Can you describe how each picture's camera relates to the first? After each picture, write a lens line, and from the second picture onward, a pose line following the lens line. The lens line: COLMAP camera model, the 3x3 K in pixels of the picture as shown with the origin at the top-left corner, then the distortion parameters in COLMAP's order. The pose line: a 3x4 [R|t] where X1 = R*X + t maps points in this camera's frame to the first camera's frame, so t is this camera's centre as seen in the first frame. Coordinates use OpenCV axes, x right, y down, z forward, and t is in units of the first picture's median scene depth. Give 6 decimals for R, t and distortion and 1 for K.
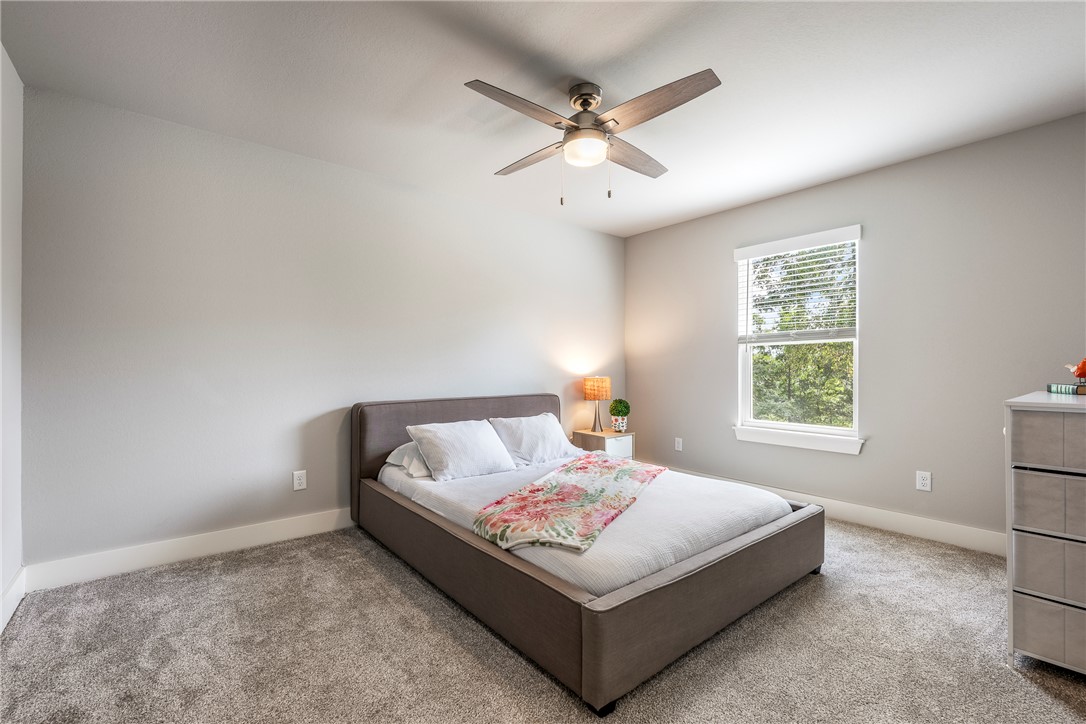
lens RADIAL K [[472.6, 0, 541.8], [0, 472.6, 364.4], [0, 0, 1]] dist [0.001018, -0.000063]
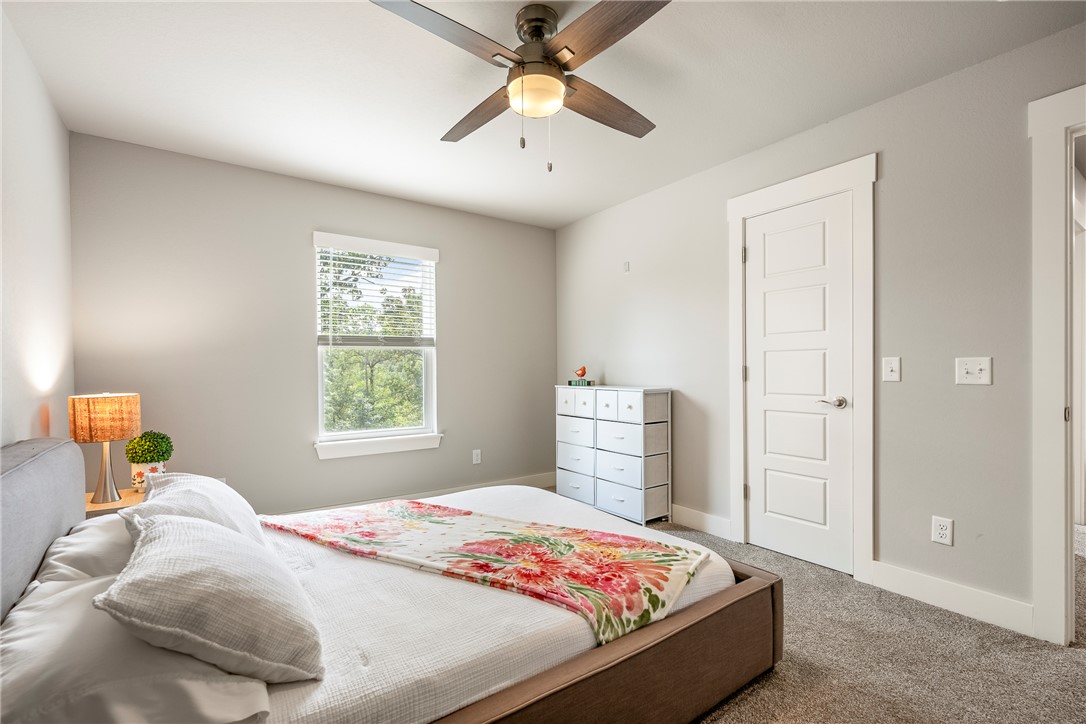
lens RADIAL K [[482.7, 0, 543.5], [0, 482.7, 369.8], [0, 0, 1]] dist [0.000443, 0.000246]
pose [[0.065374, -0.001390, 0.997860, -0.743008], [0.000330, 0.999999, 0.001371, -0.001052], [-0.997861, 0.000240, 0.065375, 0.994983]]
